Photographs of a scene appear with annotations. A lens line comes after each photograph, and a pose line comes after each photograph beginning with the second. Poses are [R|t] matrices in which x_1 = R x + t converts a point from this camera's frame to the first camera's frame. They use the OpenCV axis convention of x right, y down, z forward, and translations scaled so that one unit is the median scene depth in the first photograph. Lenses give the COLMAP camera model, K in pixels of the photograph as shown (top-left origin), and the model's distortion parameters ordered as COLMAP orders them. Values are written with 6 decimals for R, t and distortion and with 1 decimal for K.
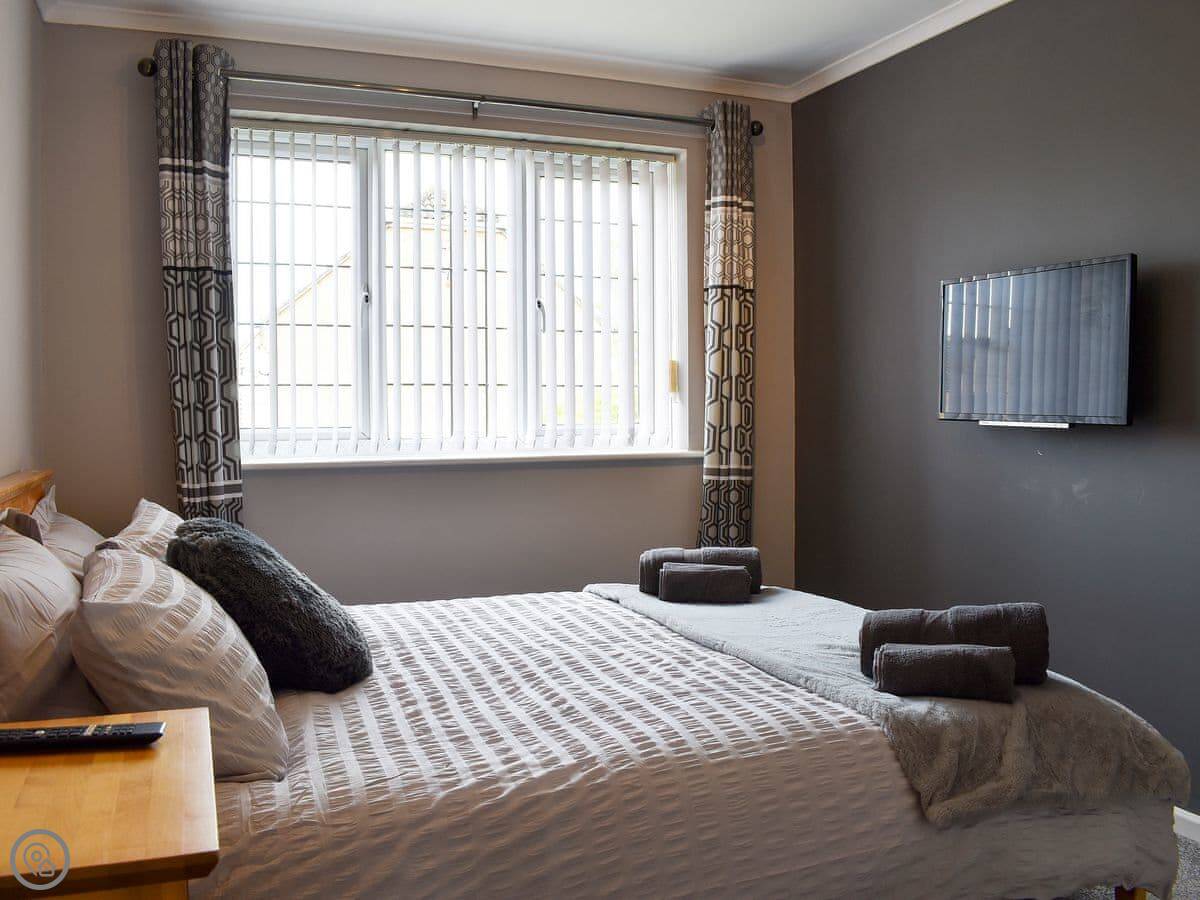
lens RADIAL K [[1031.6, 0, 593.3], [0, 1031.6, 448.8], [0, 0, 1]] dist [-0.089205, 0.015444]
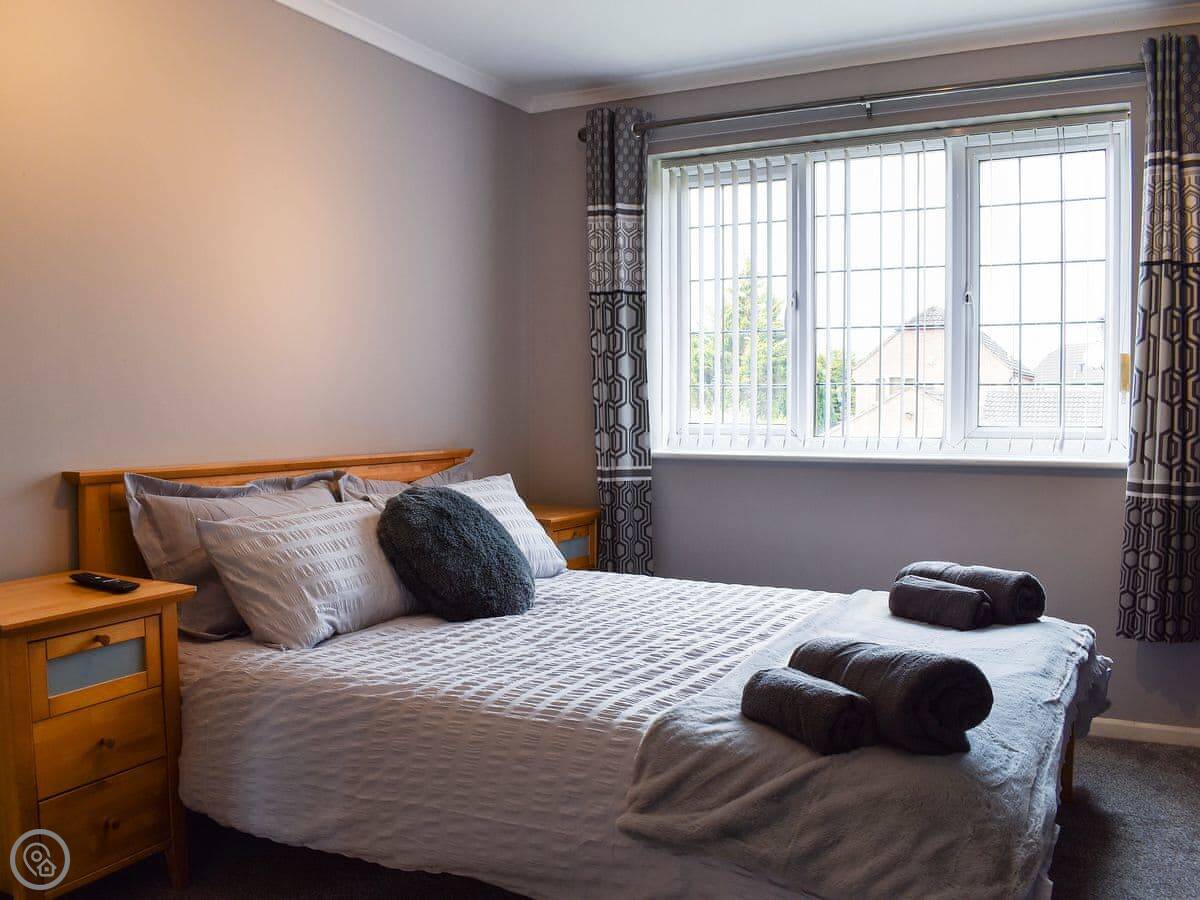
lens RADIAL K [[1031.6, 0, 593.7], [0, 1031.6, 455.8], [0, 0, 1]] dist [-0.089205, 0.015444]
pose [[0.654379, 0.041491, -0.755028, 0.528702], [-0.034767, 0.999088, 0.024771, -0.009161], [0.755367, 0.010041, 0.655225, 0.162708]]
